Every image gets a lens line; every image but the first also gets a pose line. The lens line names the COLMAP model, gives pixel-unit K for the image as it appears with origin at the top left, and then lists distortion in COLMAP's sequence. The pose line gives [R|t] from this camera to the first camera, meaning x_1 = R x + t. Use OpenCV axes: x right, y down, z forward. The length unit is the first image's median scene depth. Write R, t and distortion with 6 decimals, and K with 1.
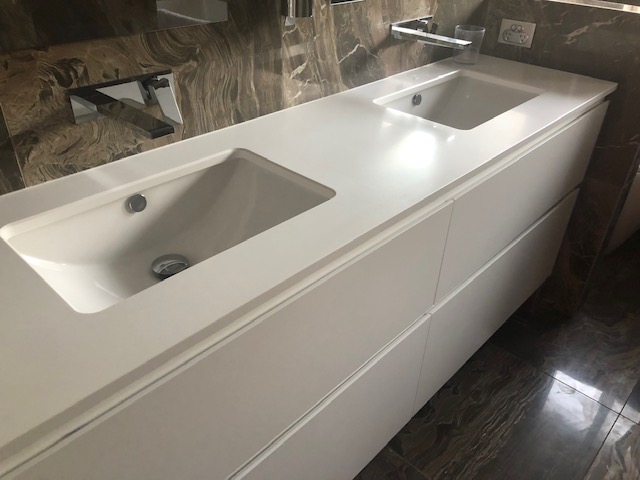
lens RADIAL K [[529.0, 0, 320.0], [0, 529.0, 240.0], [0, 0, 1]] dist [-0.011315, -0.007928]
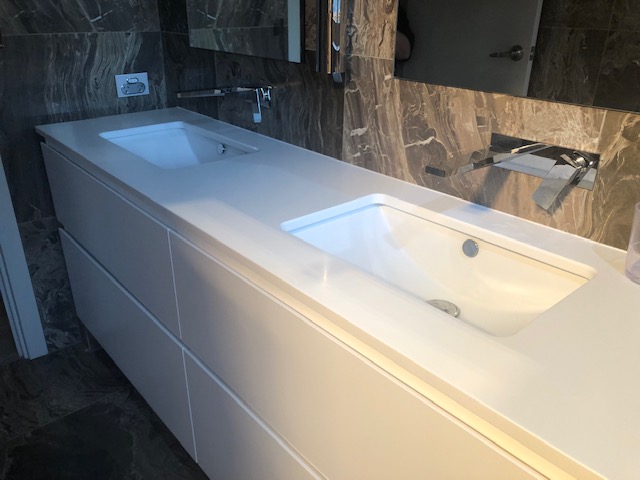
lens RADIAL K [[529.0, 0, 320.0], [0, 529.0, 240.0], [0, 0, 1]] dist [-0.011315, -0.007928]
pose [[-0.106037, 0.391188, -0.914182, 0.939042], [-0.544187, 0.746637, 0.382615, -0.499572], [0.832236, 0.538057, 0.133708, 0.896288]]
